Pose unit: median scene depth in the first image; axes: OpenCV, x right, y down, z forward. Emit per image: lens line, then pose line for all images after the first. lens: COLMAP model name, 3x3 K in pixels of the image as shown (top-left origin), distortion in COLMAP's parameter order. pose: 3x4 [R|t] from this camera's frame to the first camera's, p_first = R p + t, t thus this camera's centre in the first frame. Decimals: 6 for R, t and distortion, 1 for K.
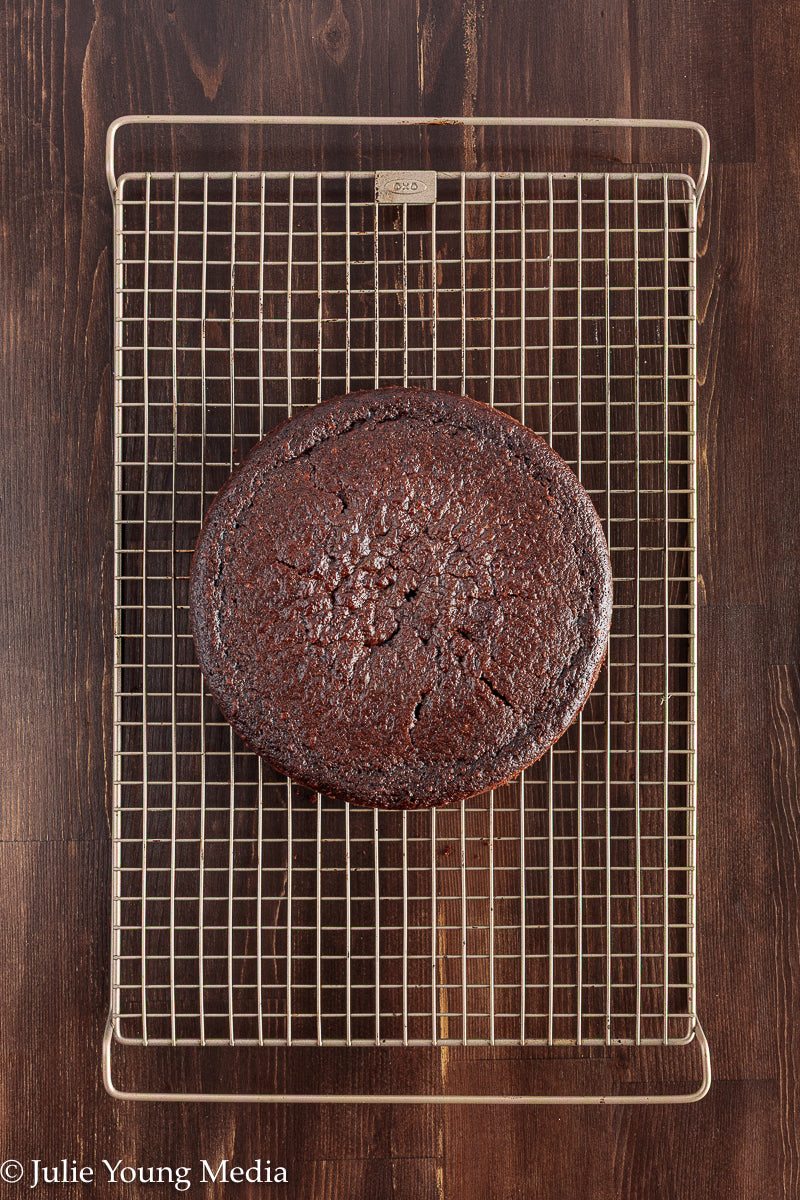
lens RADIAL K [[4998.8, 0, 392.8], [0, 4998.8, 595.7], [0, 0, 1]] dist [0.054942, 0.000000]
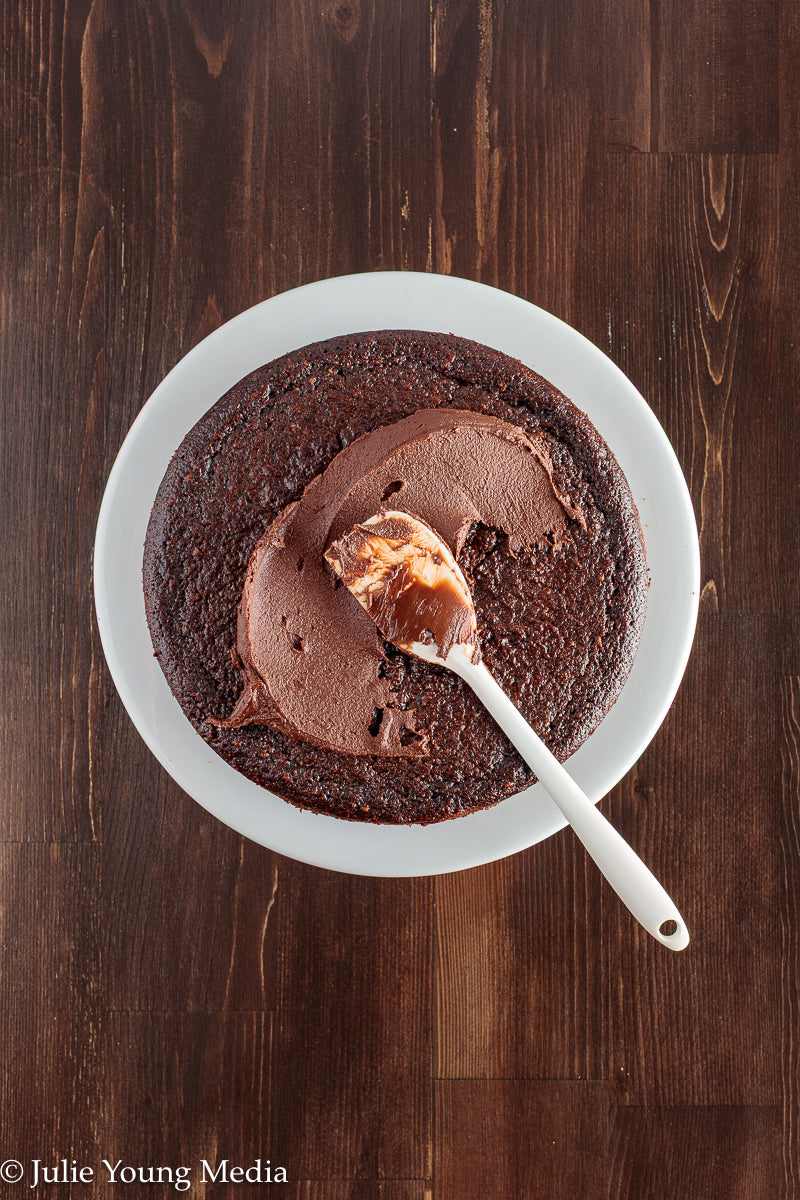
lens RADIAL K [[4998.8, 0, 403.2], [0, 4998.8, 598.7], [0, 0, 1]] dist [0.054942, 0.000000]
pose [[0.999768, 0.021540, -0.000303, 0.002345], [-0.021540, 0.999768, -0.000154, 0.000729], [0.000299, 0.000160, 1.000000, 0.036526]]
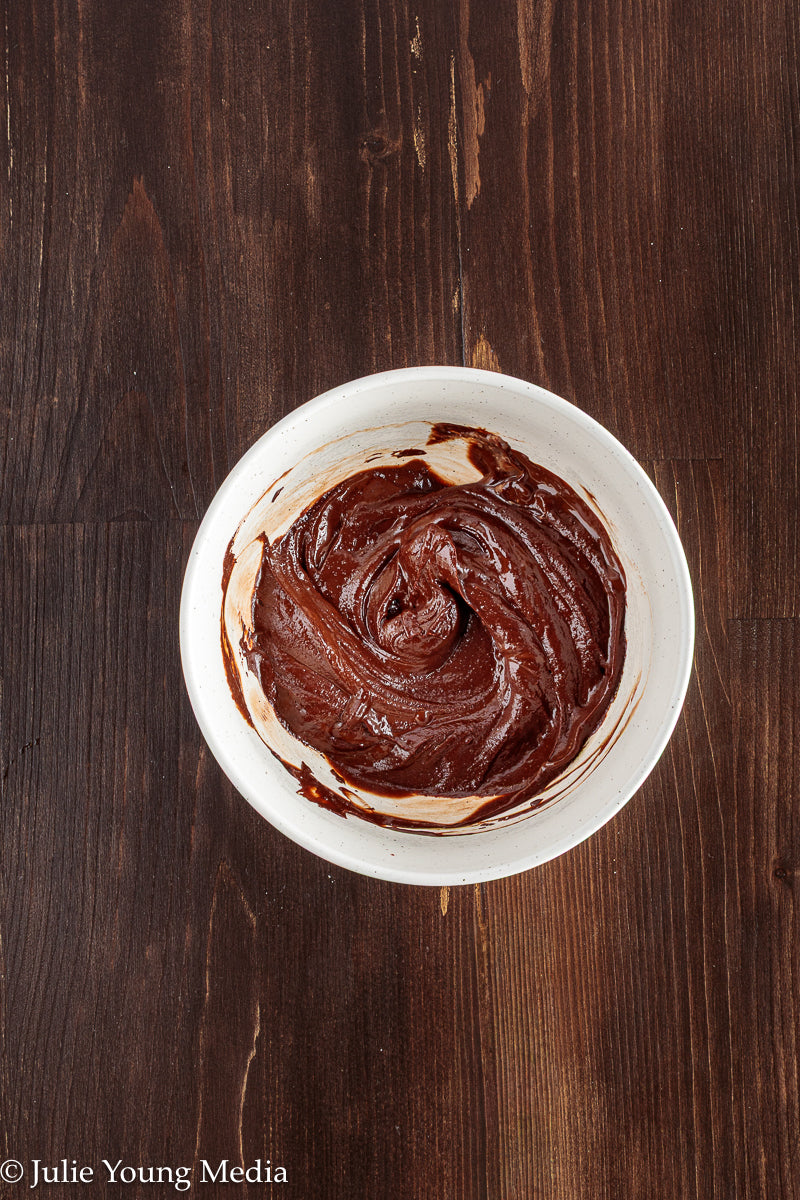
lens RADIAL K [[4998.8, 0, 400.6], [0, 4998.8, 599.5], [0, 0, 1]] dist [0.054942, 0.000000]
pose [[0.999961, -0.008592, 0.002115, -0.003214], [0.008585, 0.999958, 0.003314, -0.002739], [-0.002143, -0.003295, 0.999992, 0.334838]]
